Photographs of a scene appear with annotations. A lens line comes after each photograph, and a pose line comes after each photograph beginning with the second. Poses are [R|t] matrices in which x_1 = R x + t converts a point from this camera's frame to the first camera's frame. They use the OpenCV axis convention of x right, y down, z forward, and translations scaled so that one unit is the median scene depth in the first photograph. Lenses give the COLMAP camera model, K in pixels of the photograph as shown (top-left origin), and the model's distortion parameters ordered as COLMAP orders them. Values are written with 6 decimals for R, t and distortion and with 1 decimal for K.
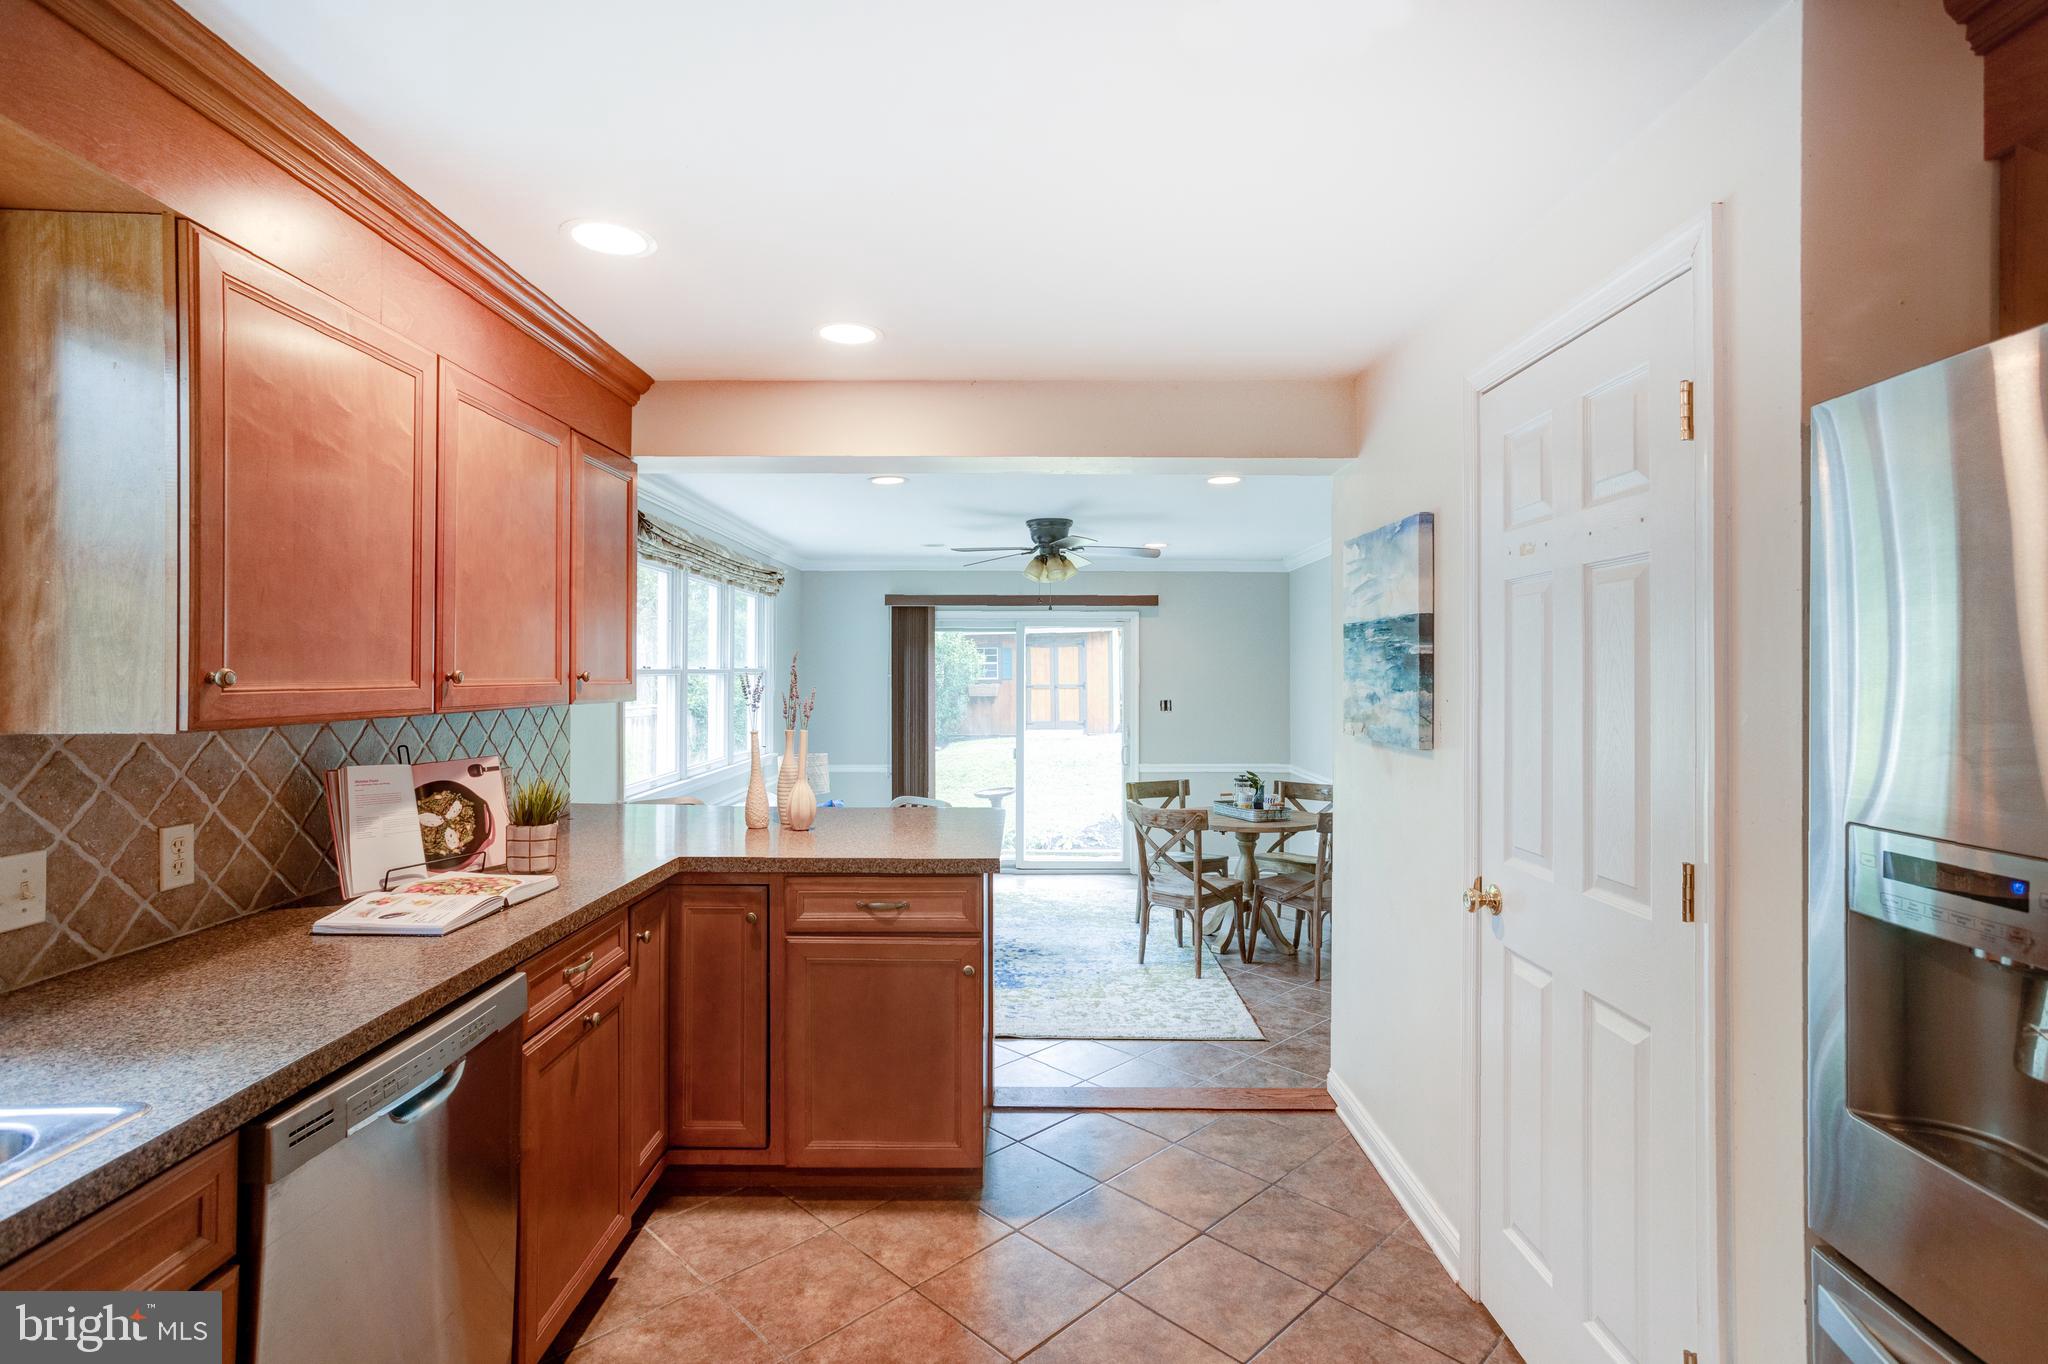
lens RADIAL K [[984.7, 0, 1019.4], [0, 984.7, 664.9], [0, 0, 1]] dist [-0.031143, 0.037822]
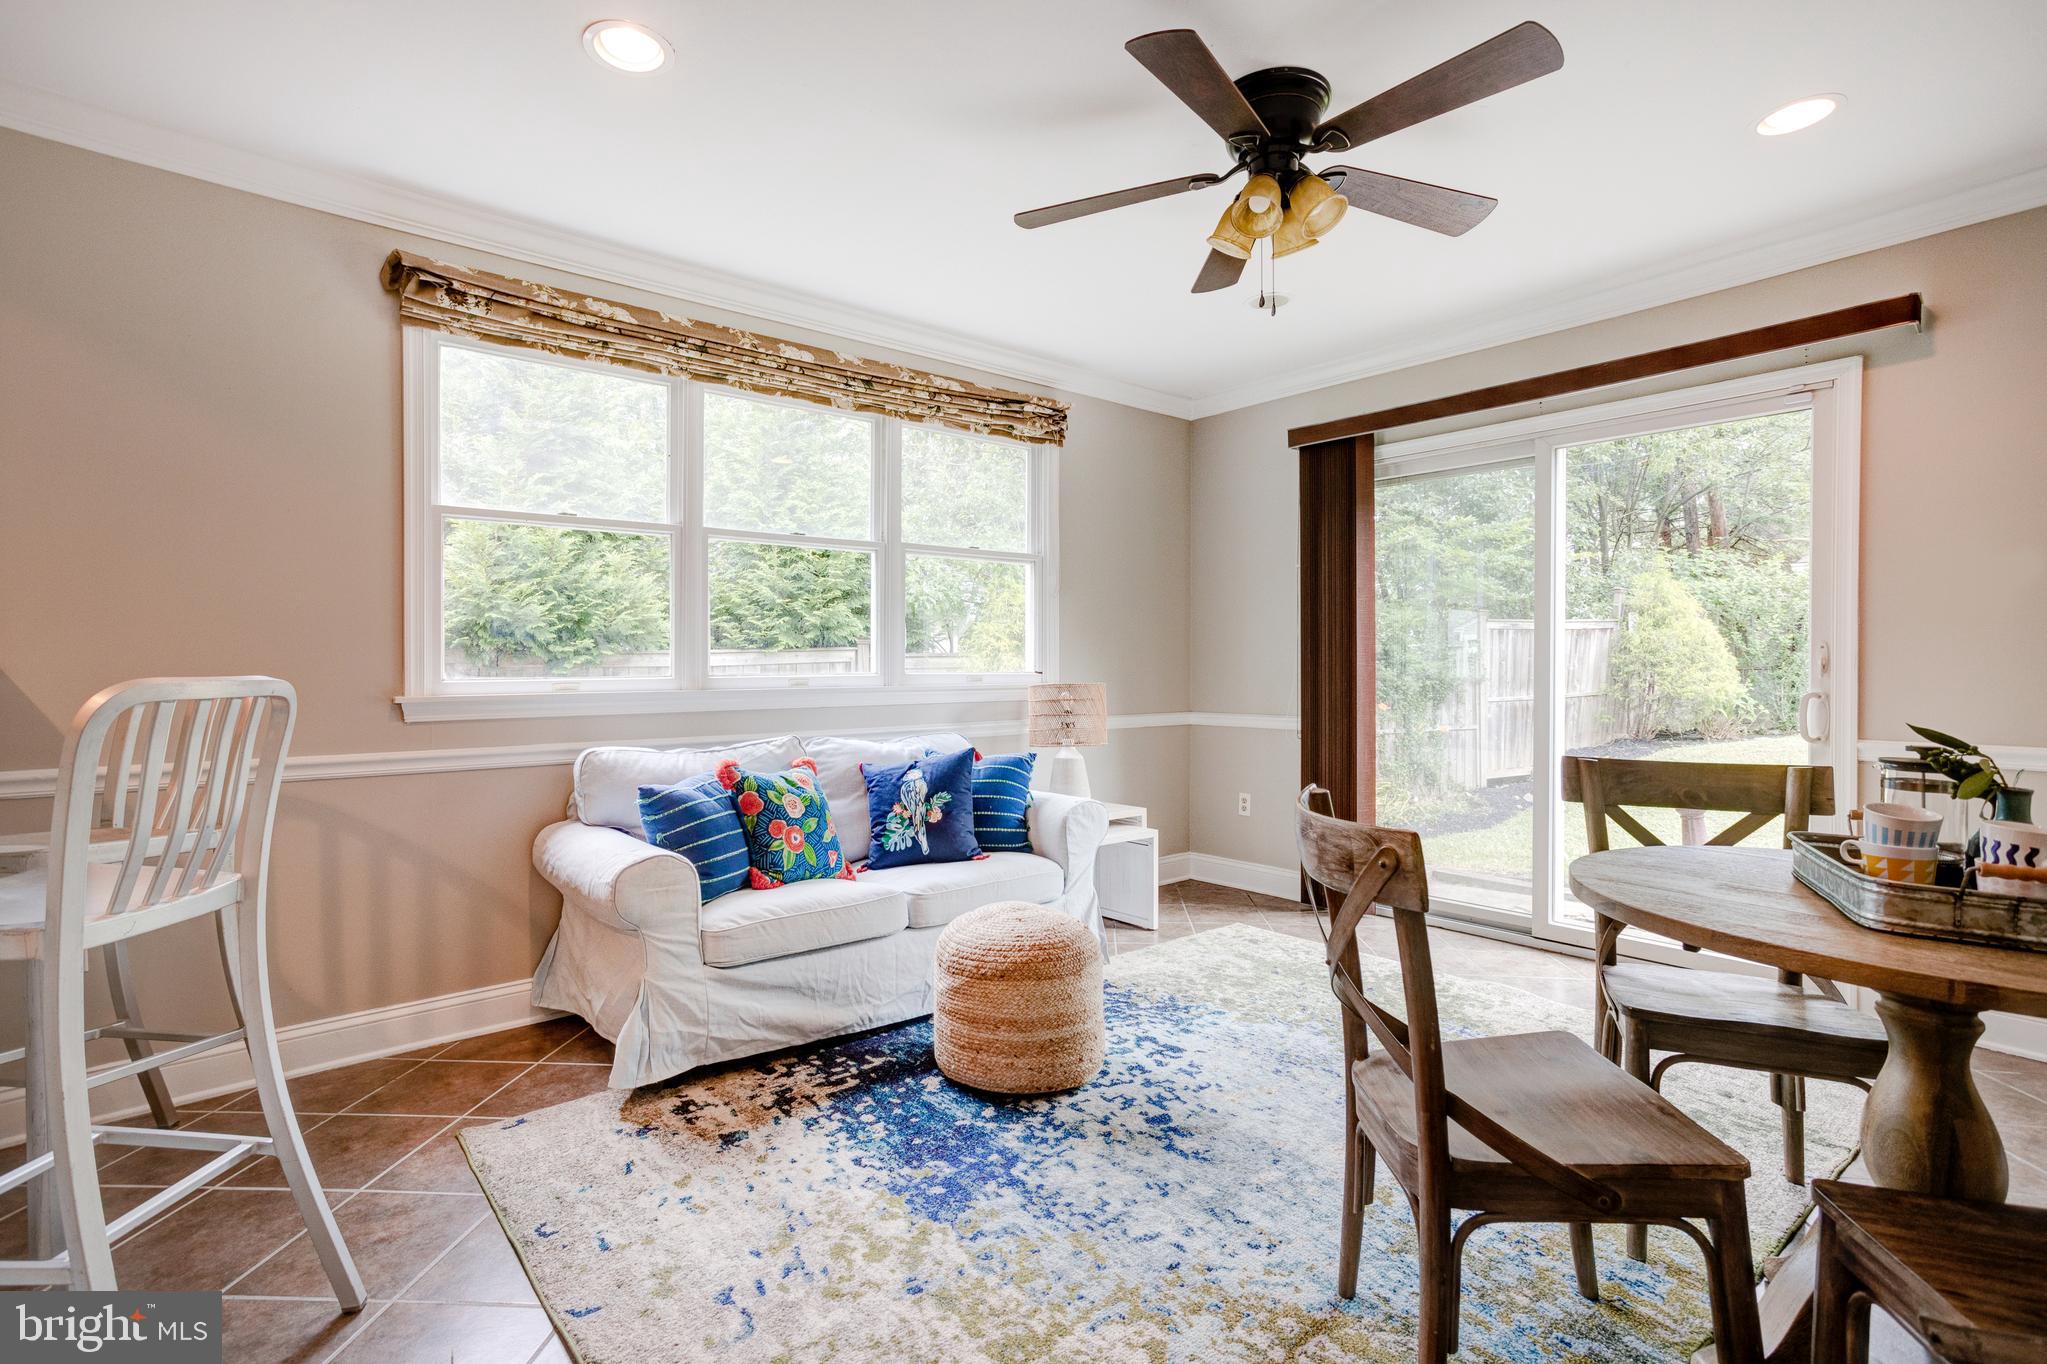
lens RADIAL K [[984.2, 0, 1018.9], [0, 984.2, 664.9], [0, 0, 1]] dist [-0.031143, 0.037822]
pose [[0.645914, -0.006460, -0.763382, 0.254902], [0.013278, 0.999908, 0.002773, 0.081326], [0.763294, -0.011927, 0.645941, 0.604510]]
